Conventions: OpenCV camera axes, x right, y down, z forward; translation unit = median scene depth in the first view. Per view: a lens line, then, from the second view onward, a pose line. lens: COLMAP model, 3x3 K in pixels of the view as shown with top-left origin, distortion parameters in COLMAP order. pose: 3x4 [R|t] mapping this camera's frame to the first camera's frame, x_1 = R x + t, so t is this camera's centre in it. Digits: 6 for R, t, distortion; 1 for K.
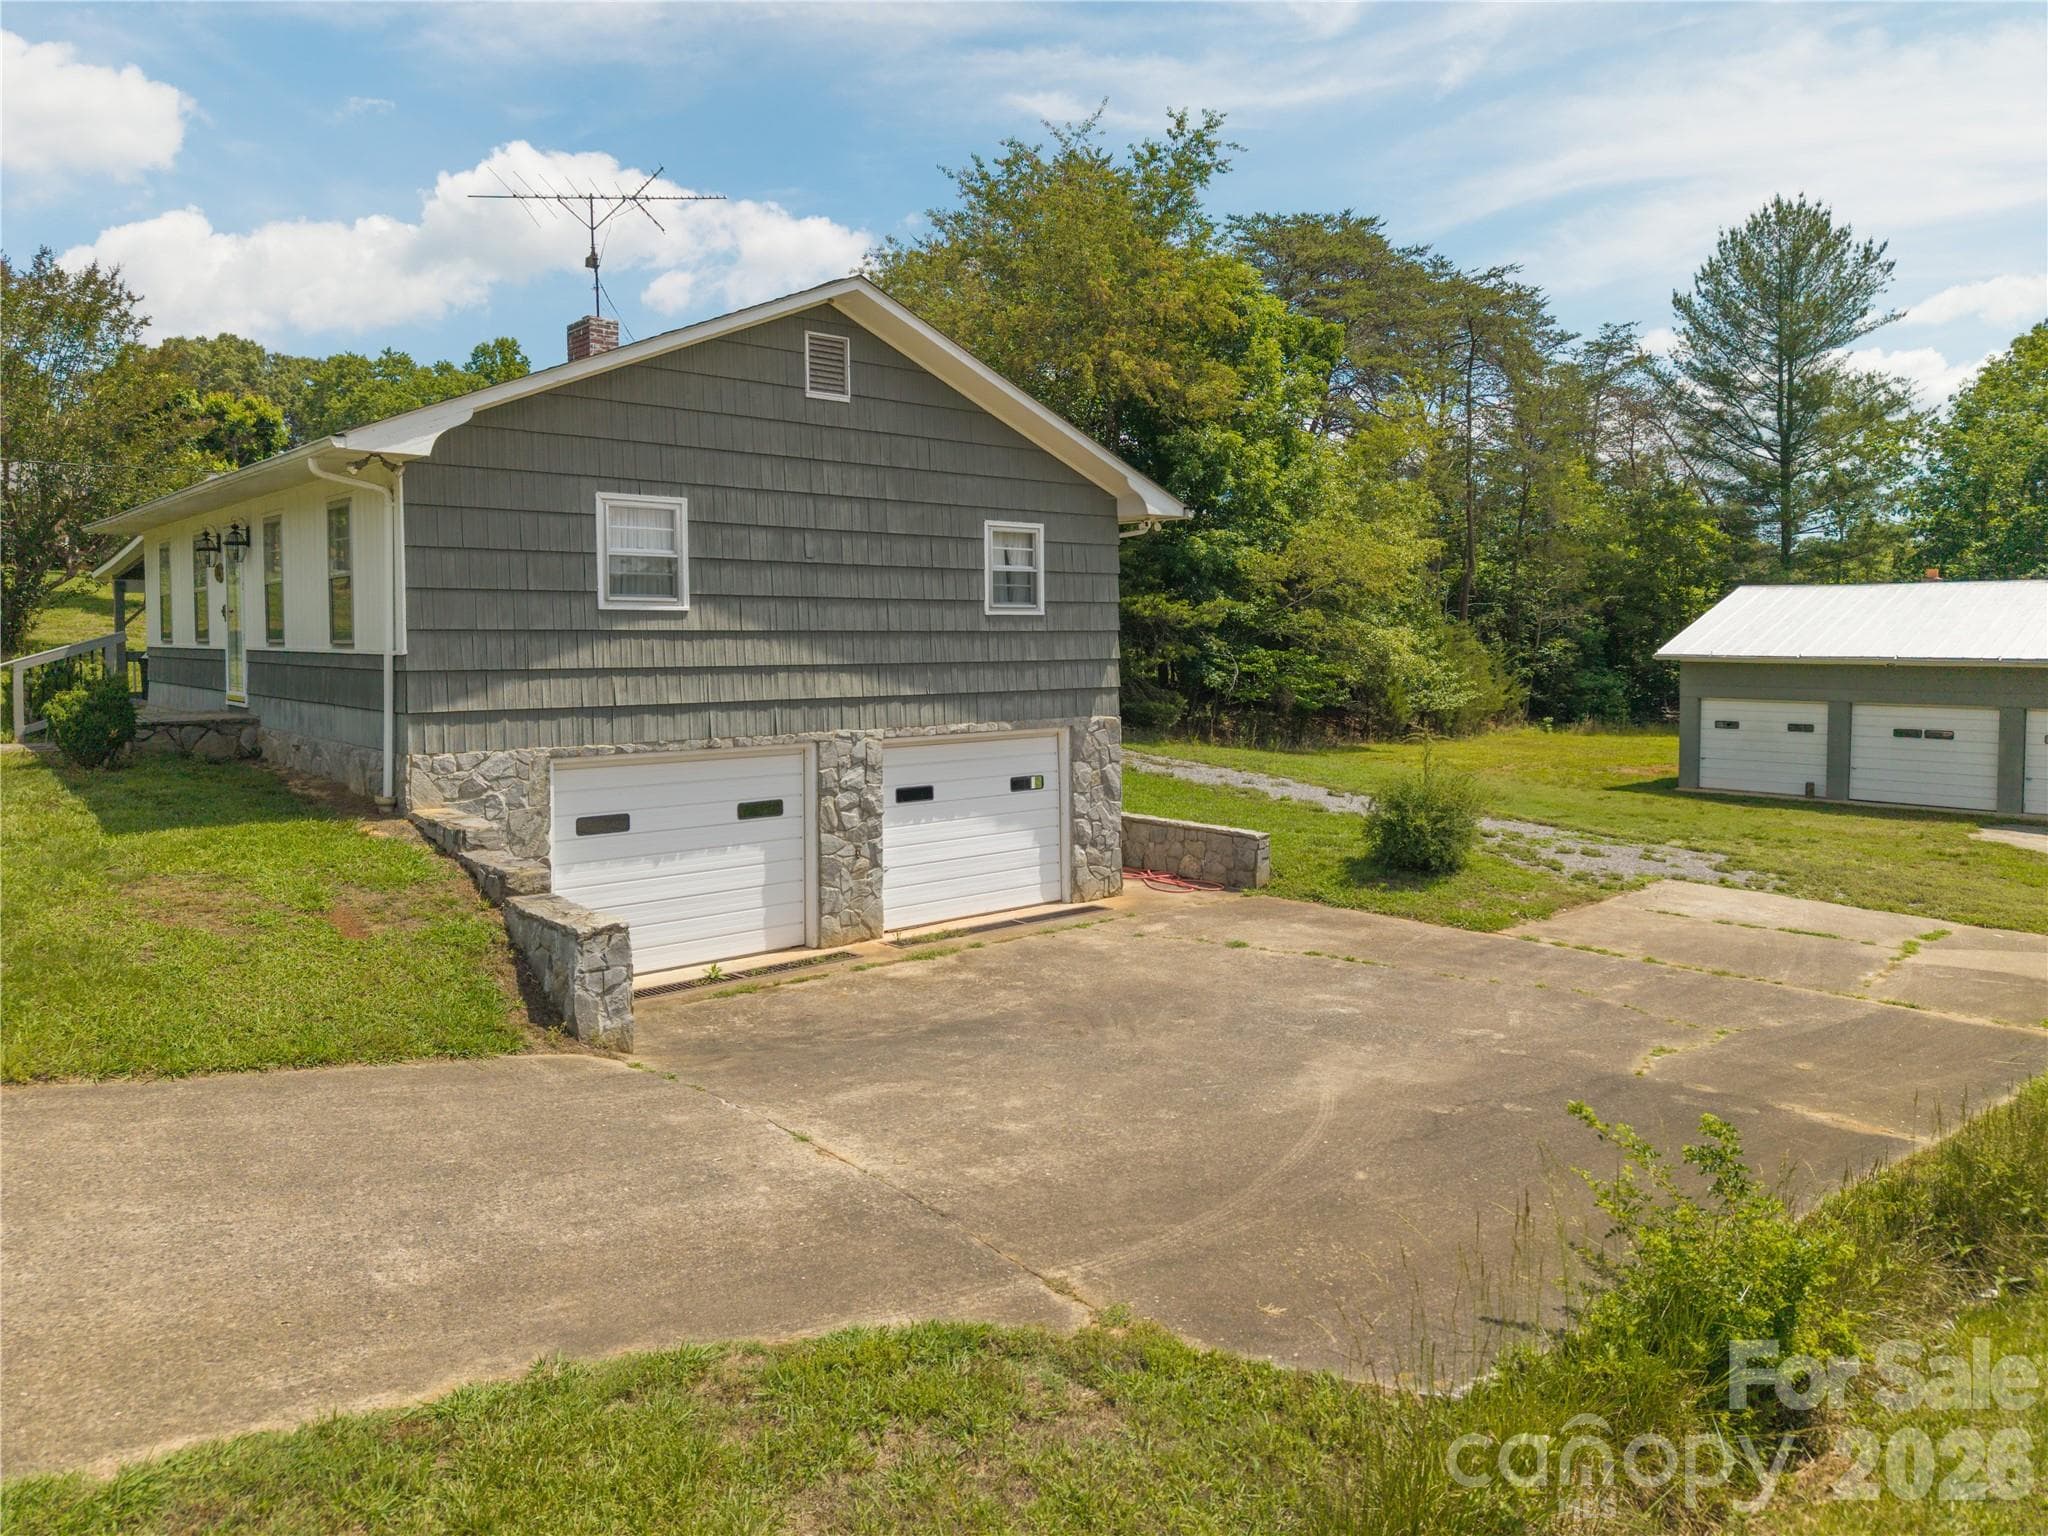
lens RADIAL K [[1433.1, 0, 1044.3], [0, 1433.1, 779.2], [0, 0, 1]] dist [0.029088, -0.023942]
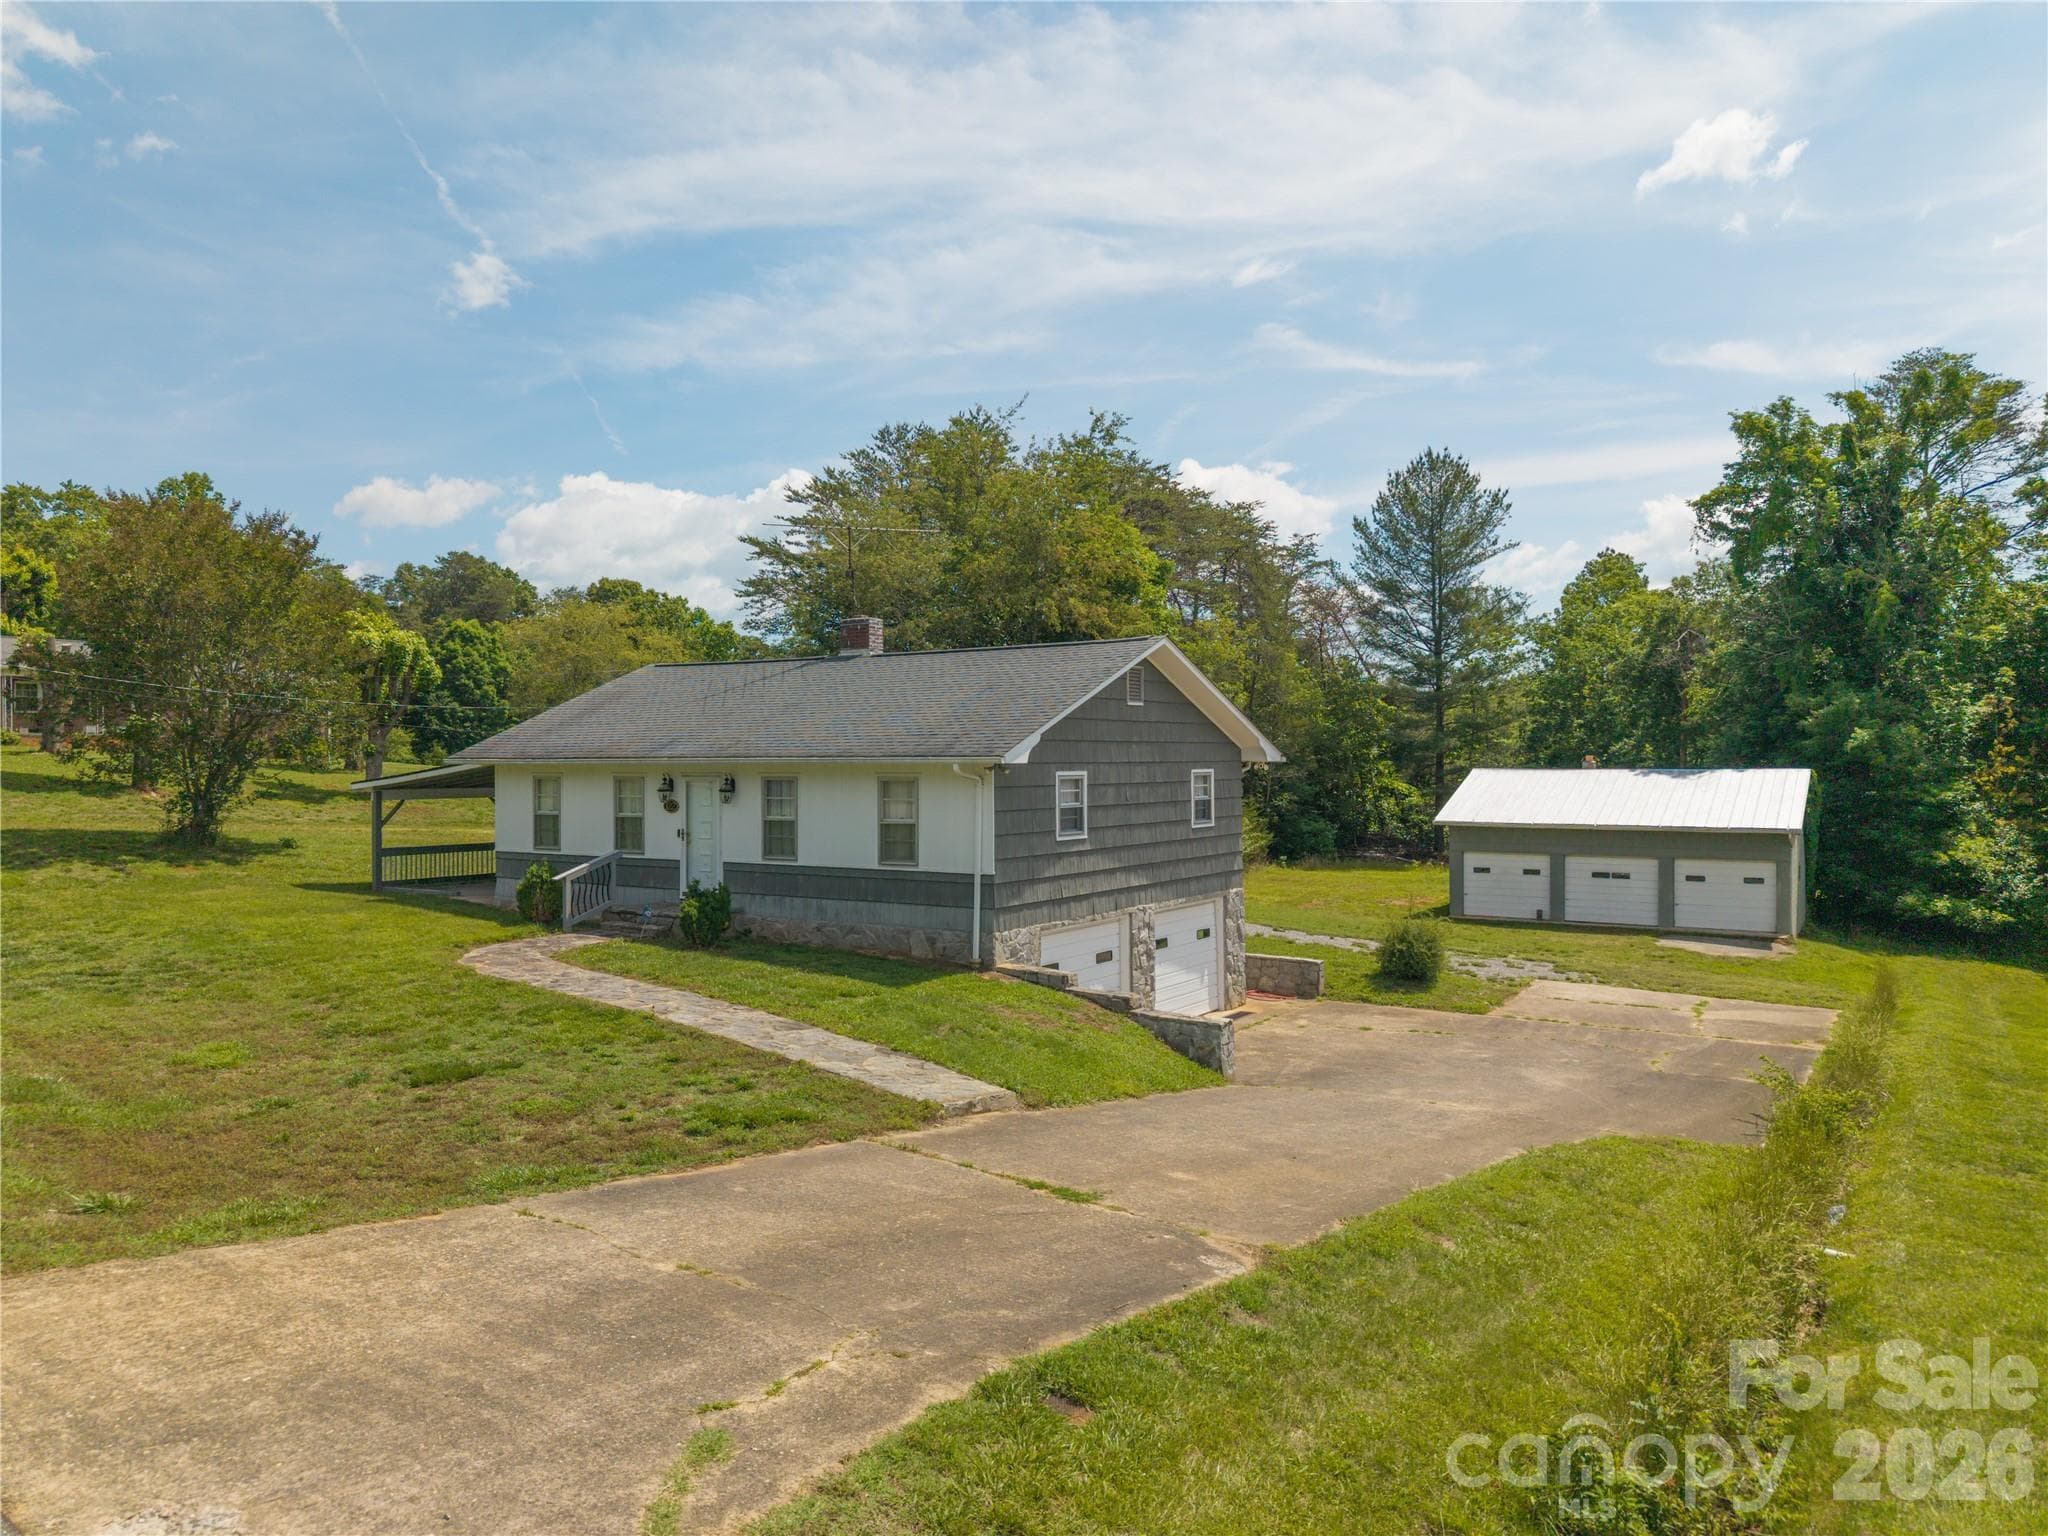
lens RADIAL K [[1433.1, 0, 1051.3], [0, 1433.1, 860.8], [0, 0, 1]] dist [0.029088, -0.023942]
pose [[0.962733, -0.019575, 0.269744, -0.336586], [0.027982, 0.999234, -0.027357, -0.021953], [-0.269001, 0.033886, 0.962543, -0.261191]]
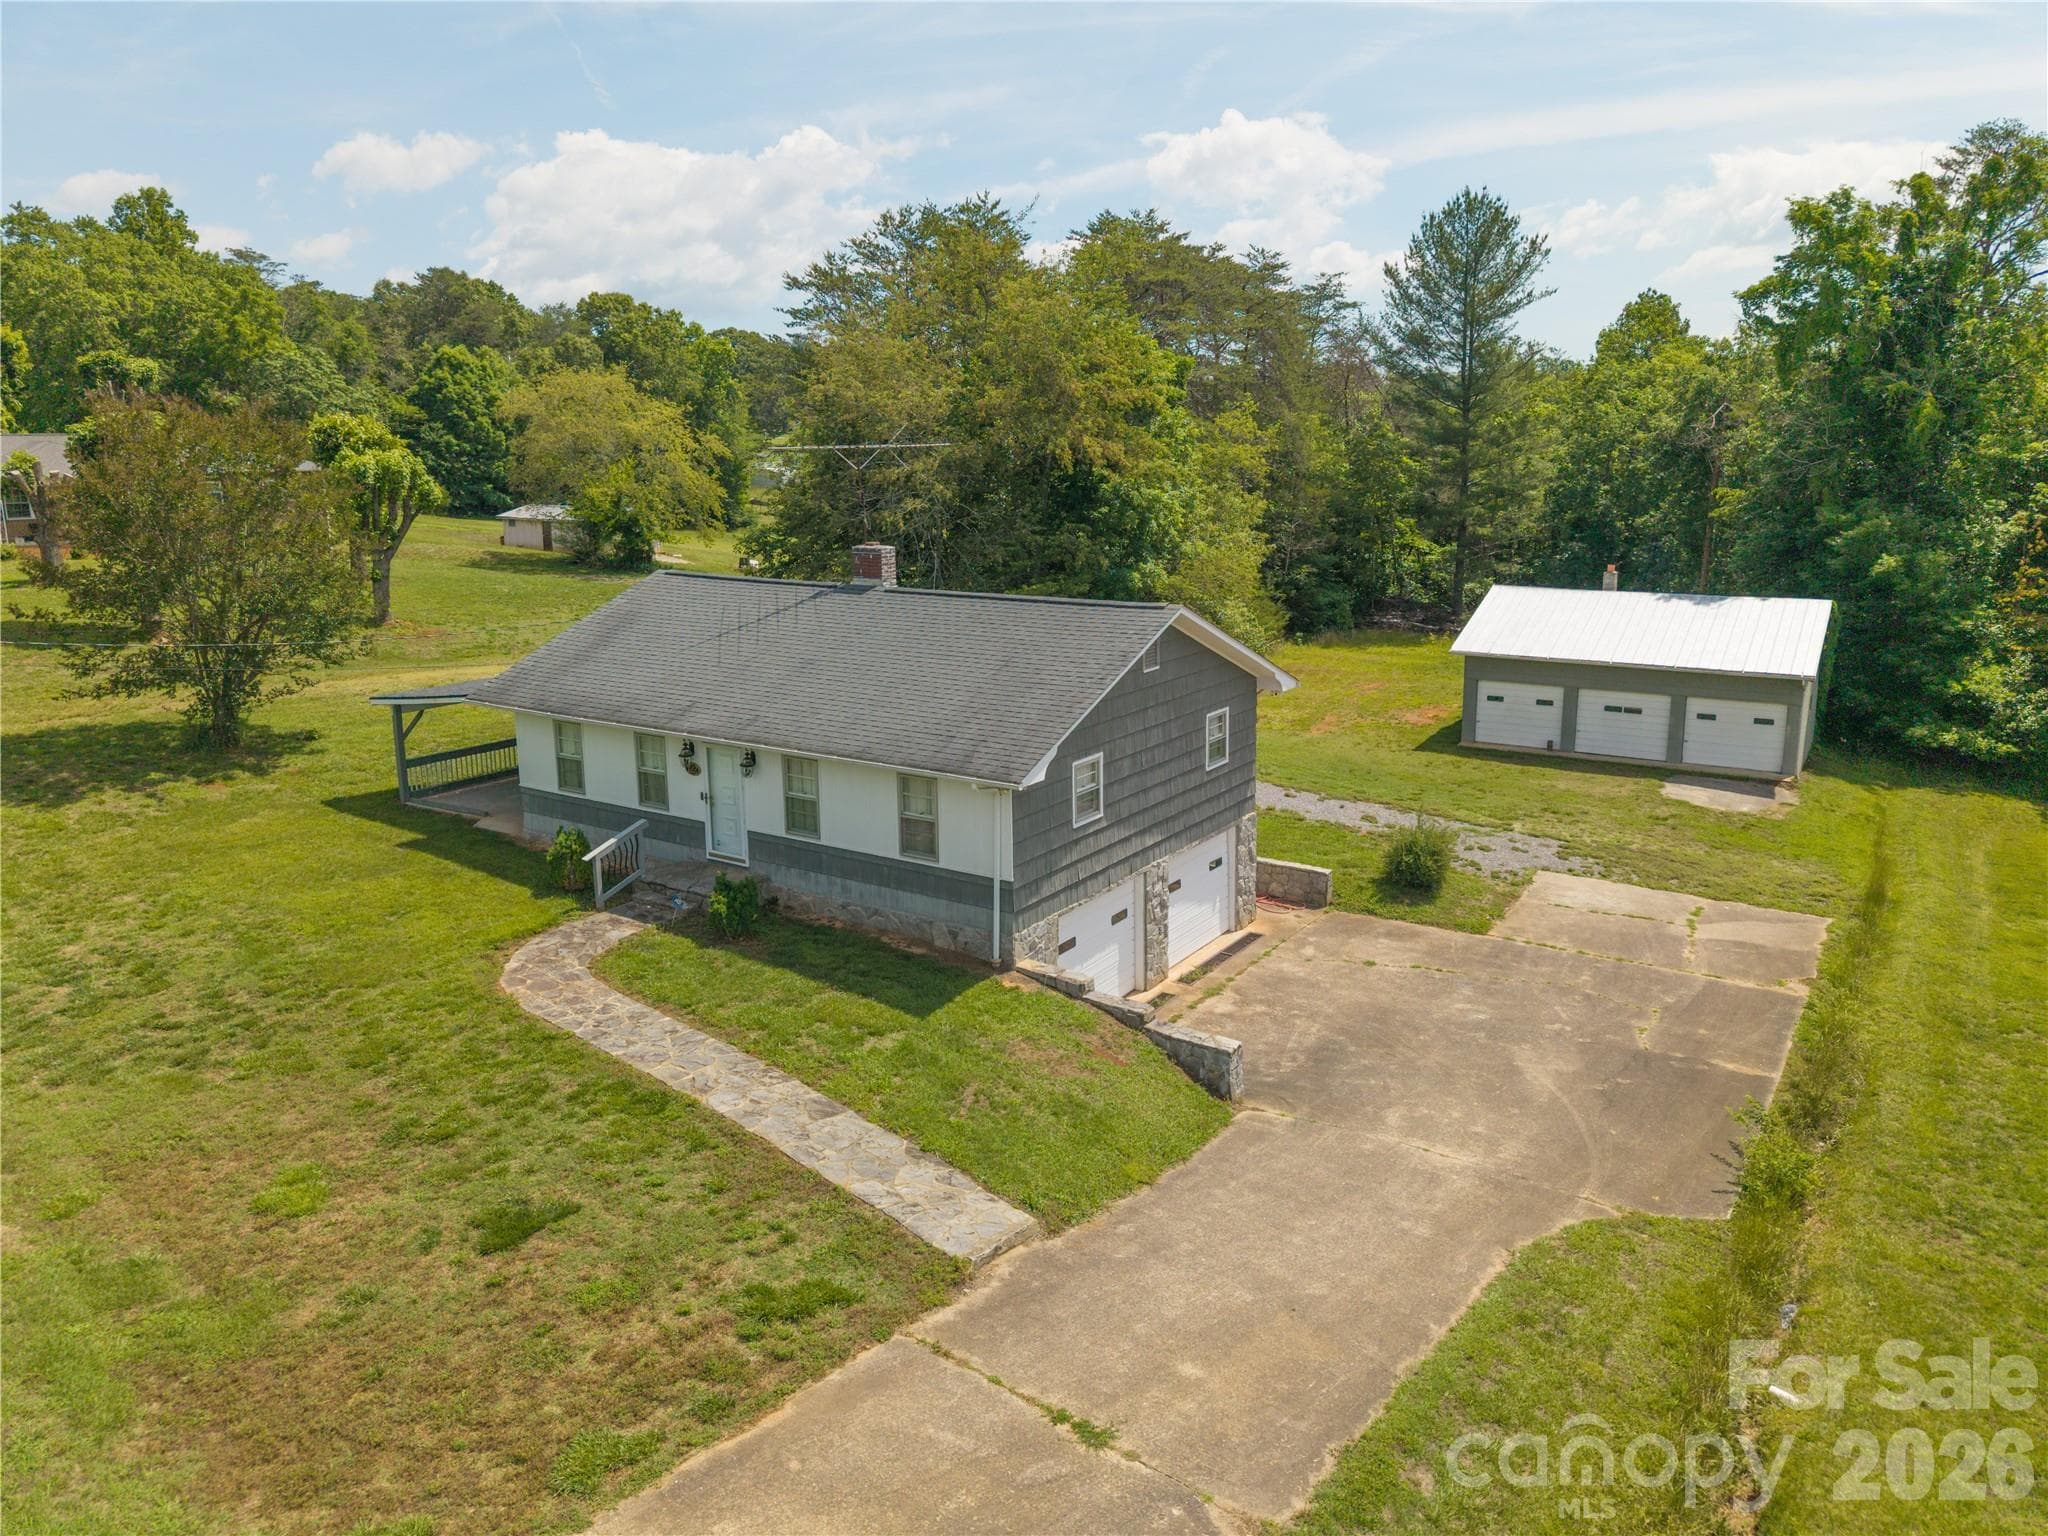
lens RADIAL K [[1433.1, 0, 1066.4], [0, 1433.1, 817.3], [0, 0, 1]] dist [0.029088, -0.023942]
pose [[0.962340, -0.073330, 0.261770, -0.335316], [0.030828, 0.986157, 0.162923, -0.179478], [-0.270094, -0.148717, 0.951279, -0.267880]]
